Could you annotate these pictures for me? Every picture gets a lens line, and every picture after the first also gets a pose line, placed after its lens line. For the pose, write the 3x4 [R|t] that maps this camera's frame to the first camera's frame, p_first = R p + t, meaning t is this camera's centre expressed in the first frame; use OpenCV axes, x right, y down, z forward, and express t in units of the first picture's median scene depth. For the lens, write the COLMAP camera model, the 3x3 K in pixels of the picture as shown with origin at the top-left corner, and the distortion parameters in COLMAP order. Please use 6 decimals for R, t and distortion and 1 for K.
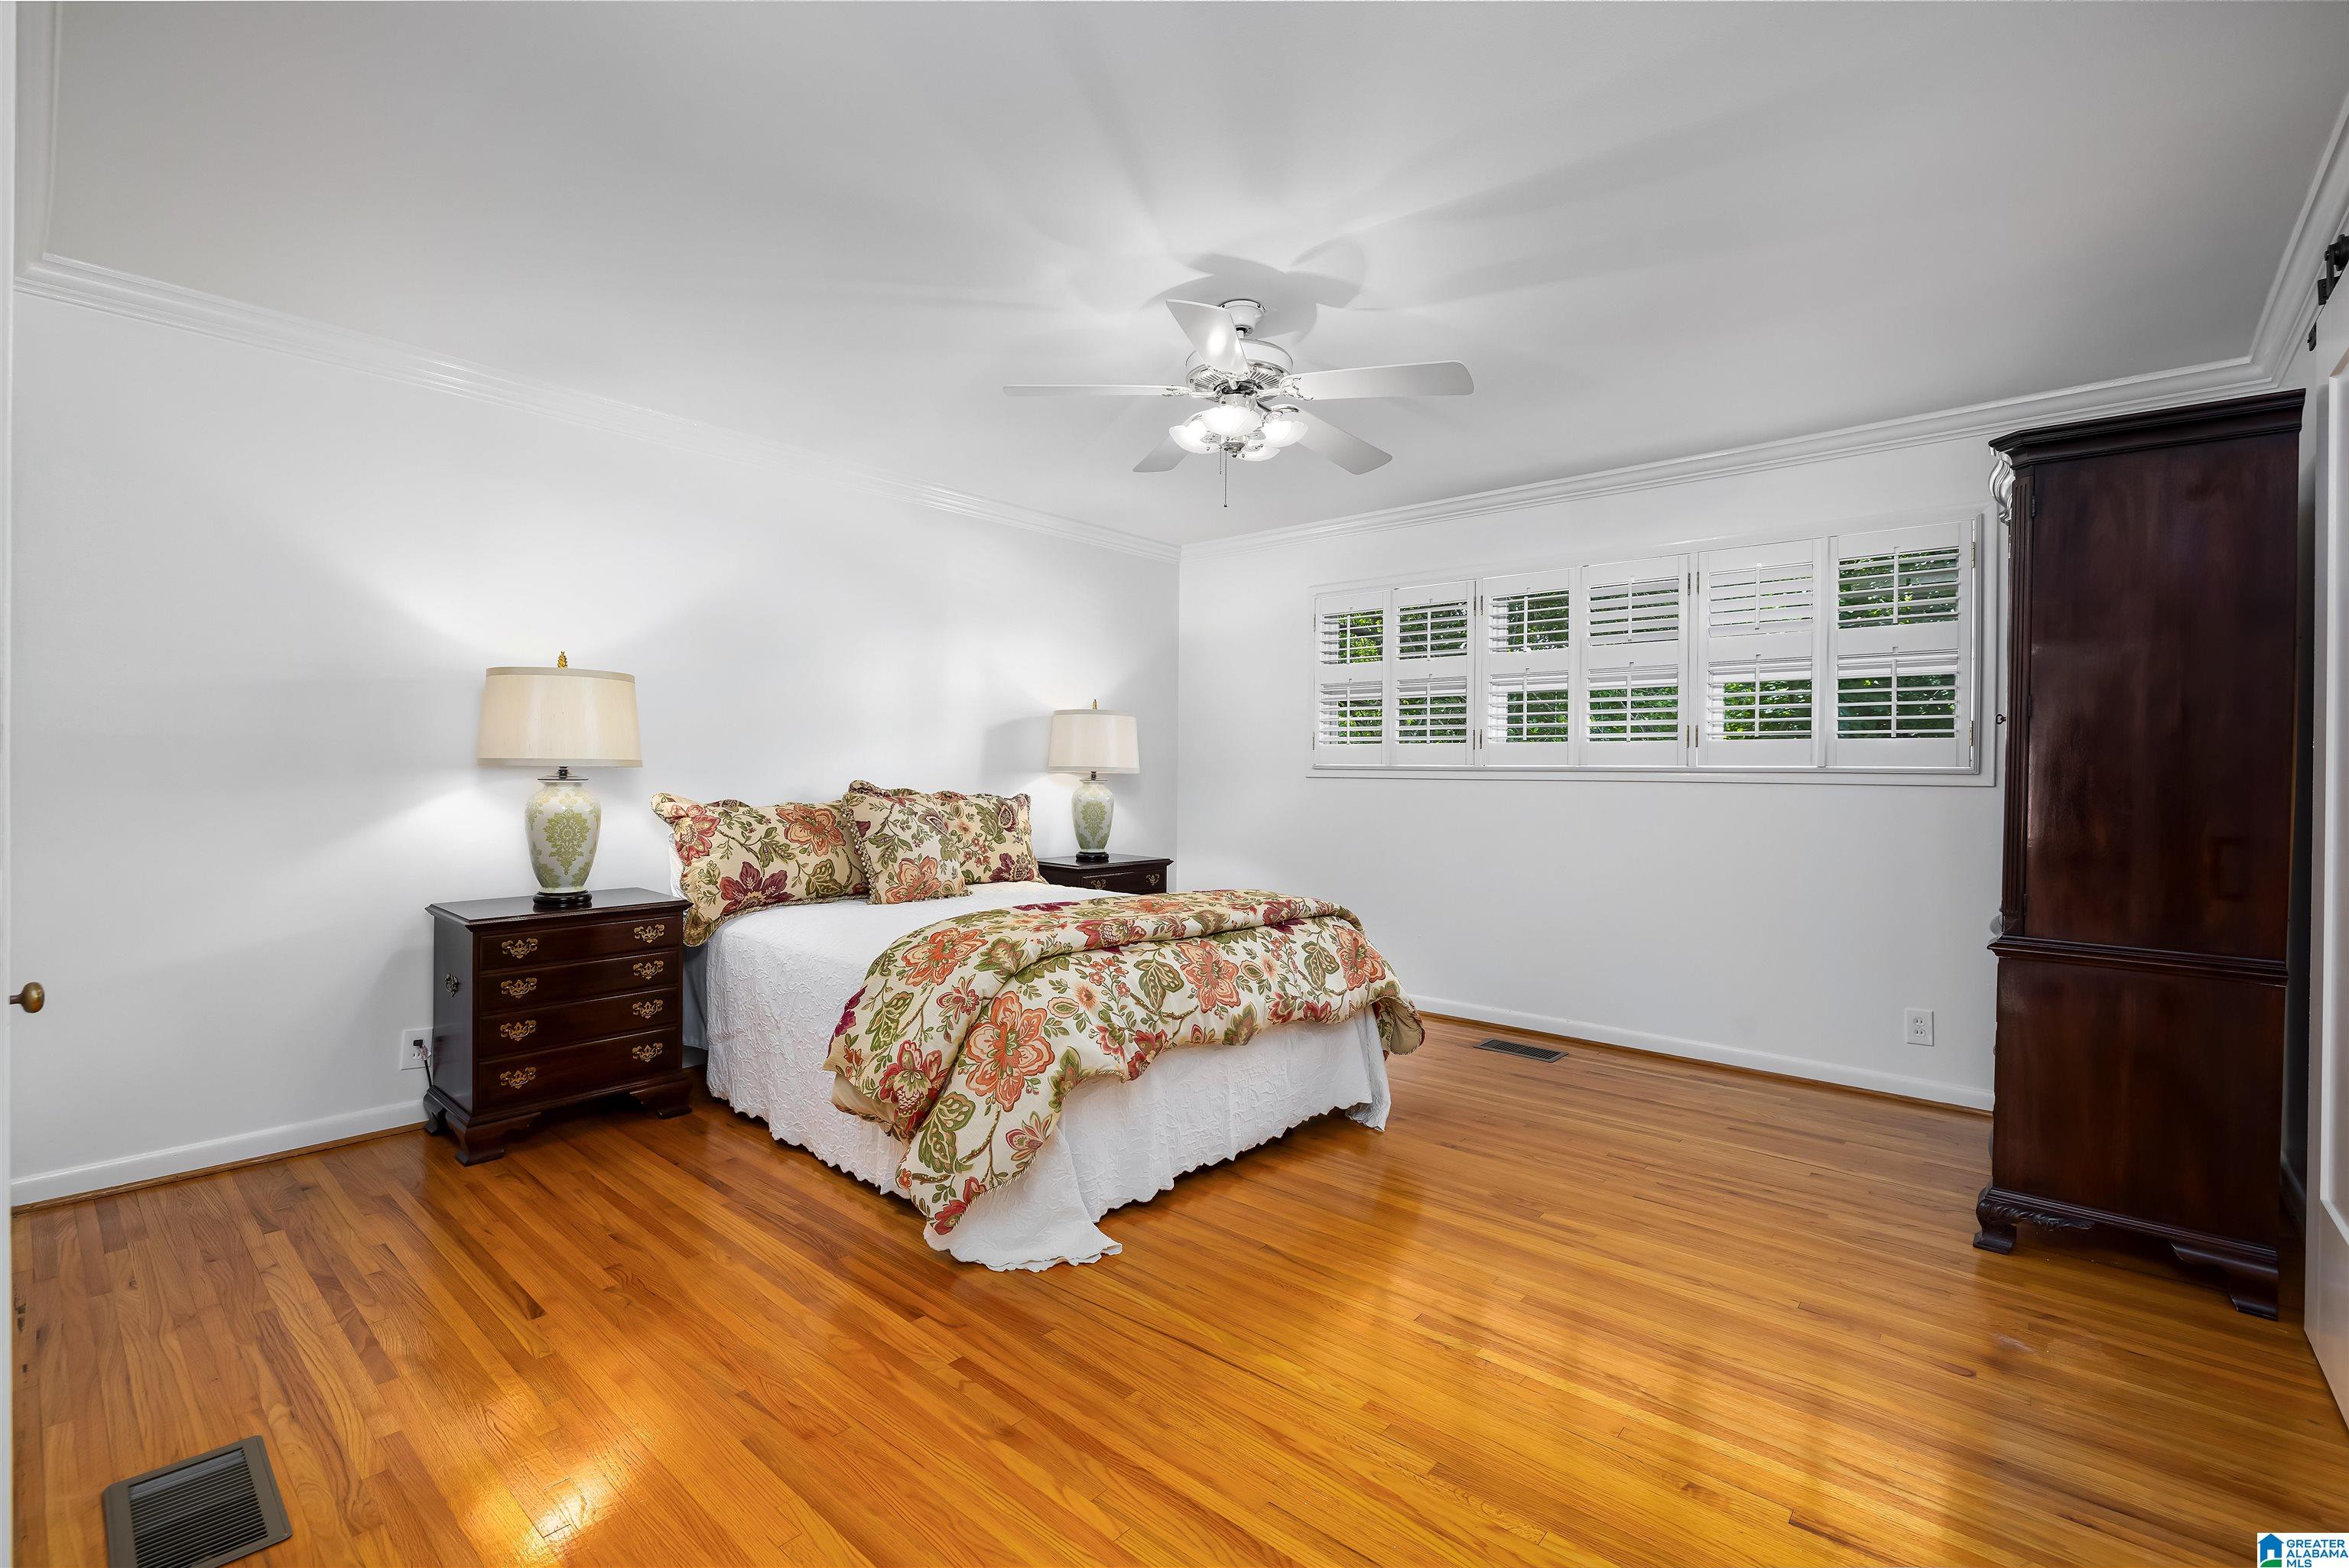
lens RADIAL K [[1079.7, 0, 1174.5], [0, 1079.7, 784.0], [0, 0, 1]] dist [-0.114665, 0.000048]
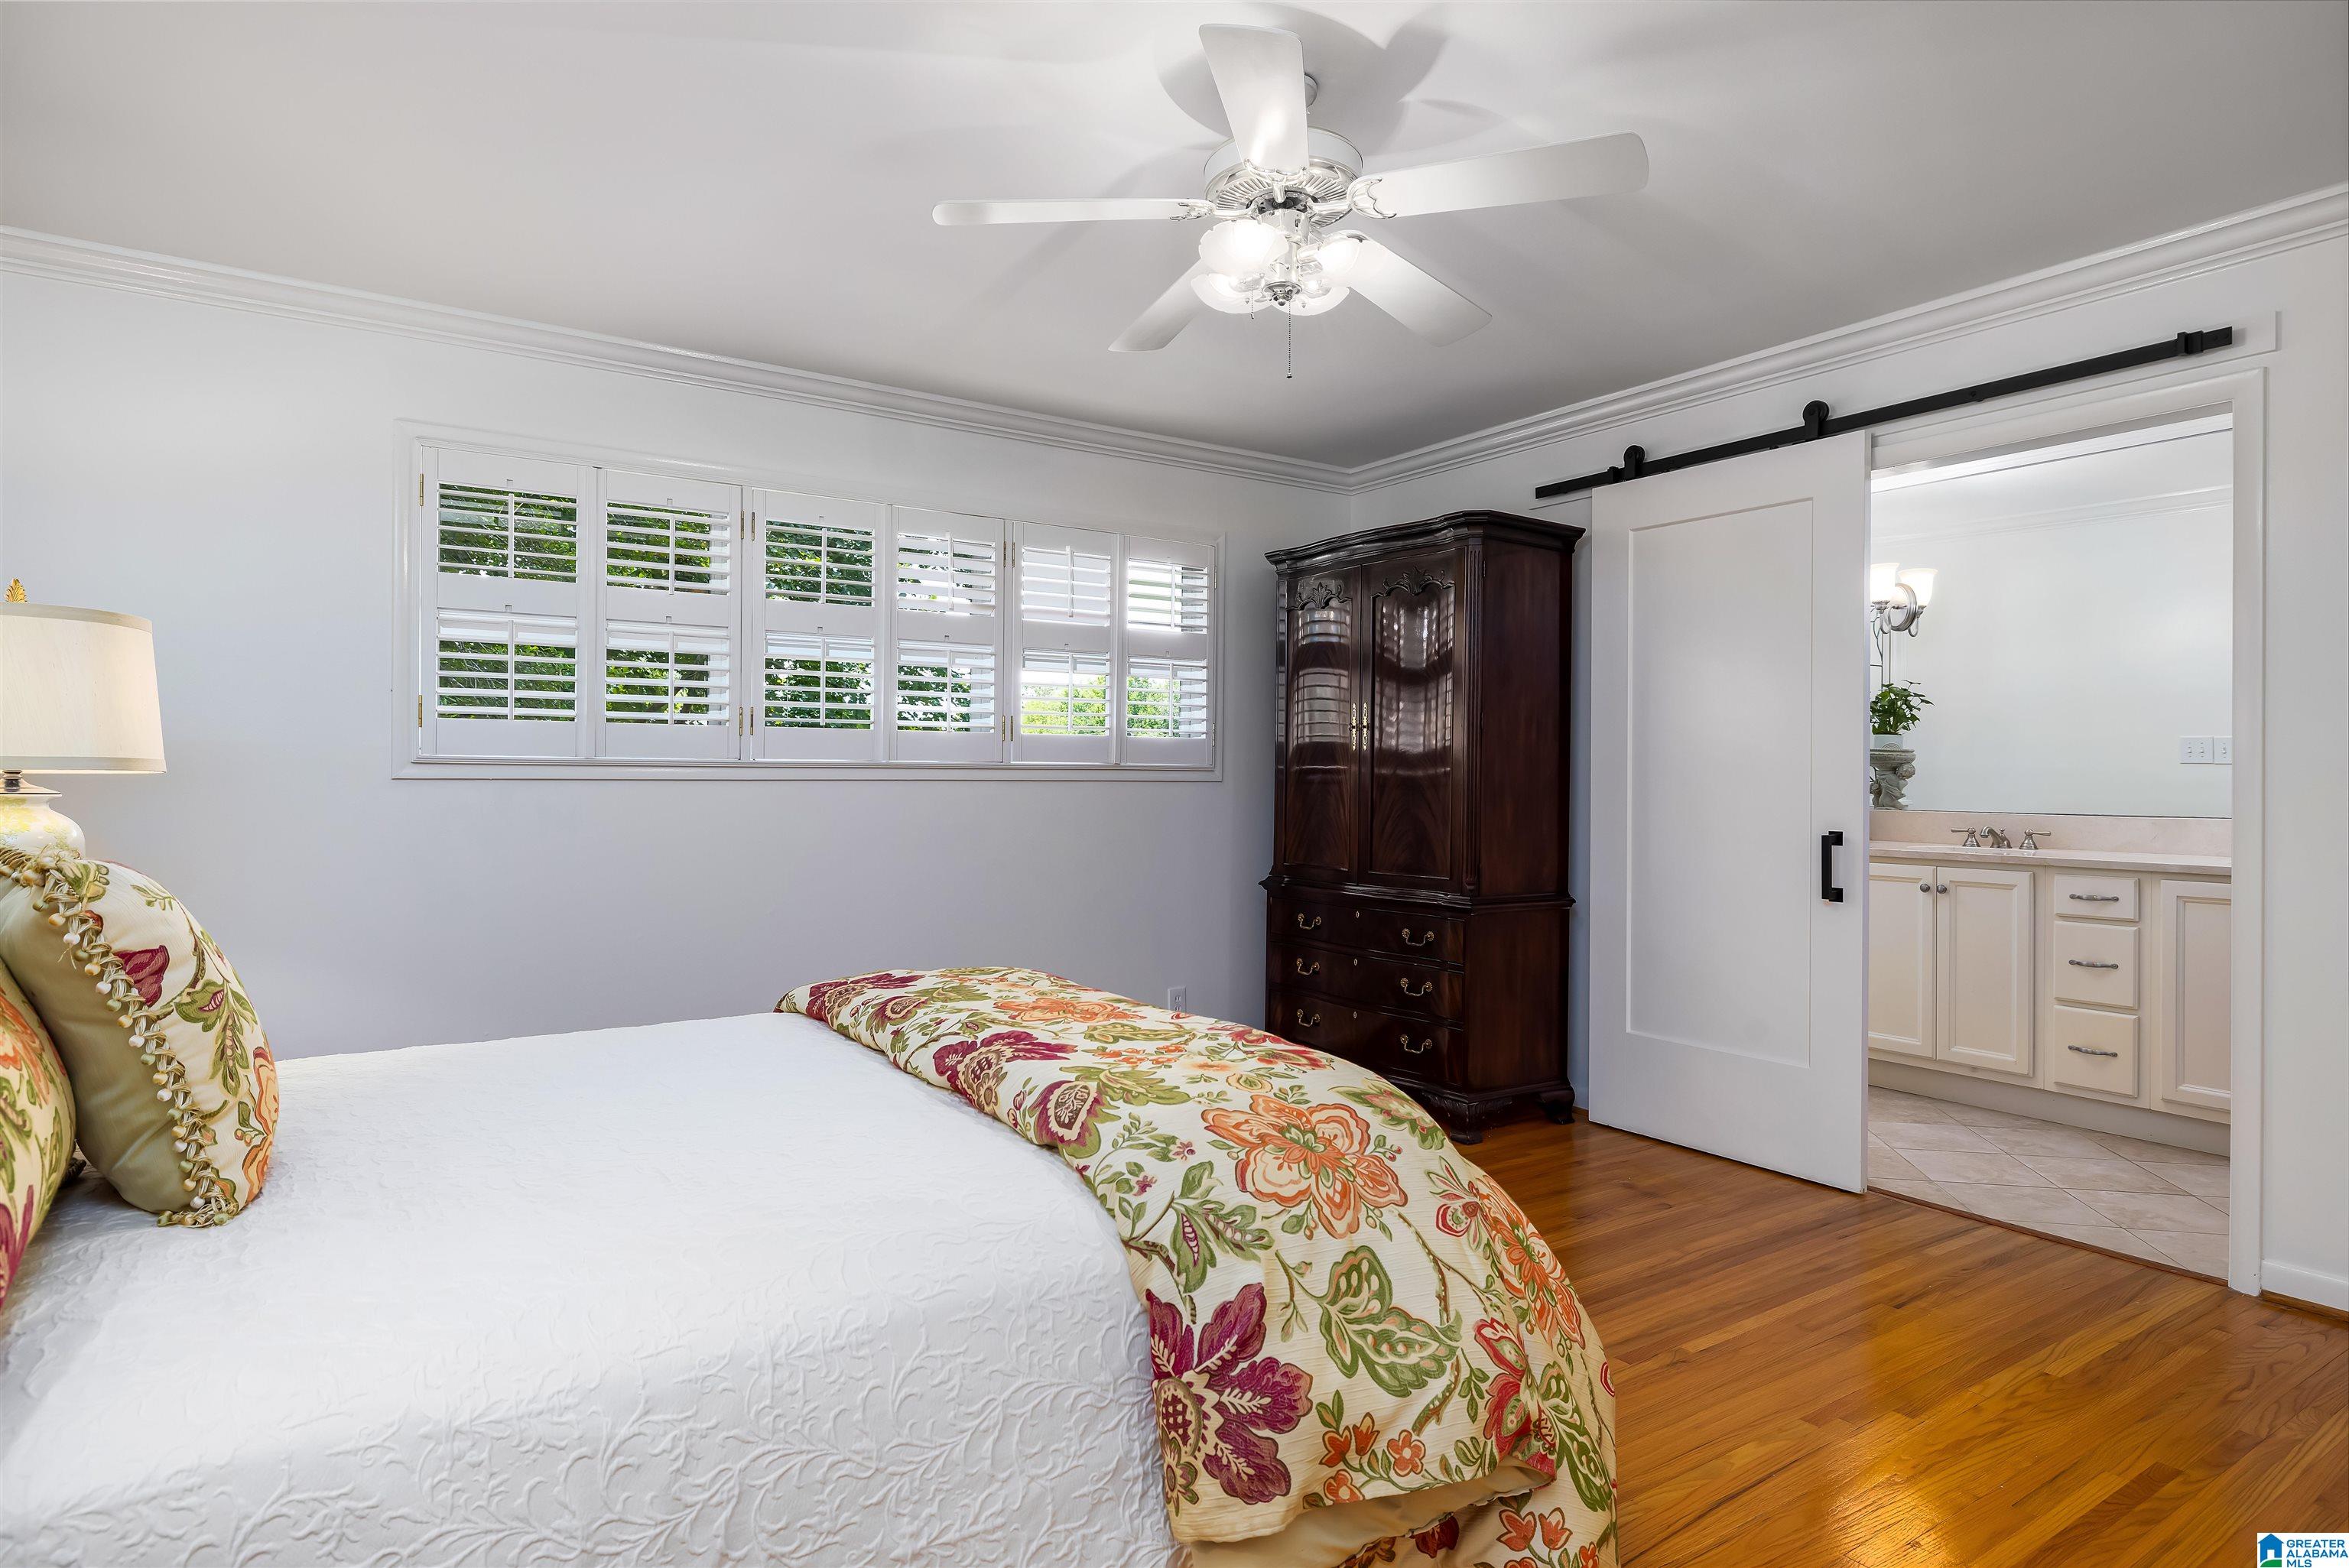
lens RADIAL K [[1332.8, 0, 1174.5], [0, 1332.8, 784.0], [0, 0, 1]] dist [0.067126, 0.000201]
pose [[0.265858, -0.011171, 0.963947, -0.436405], [0.000617, 0.999935, 0.011418, -0.010983], [-0.964012, -0.002441, 0.265847, 0.470408]]
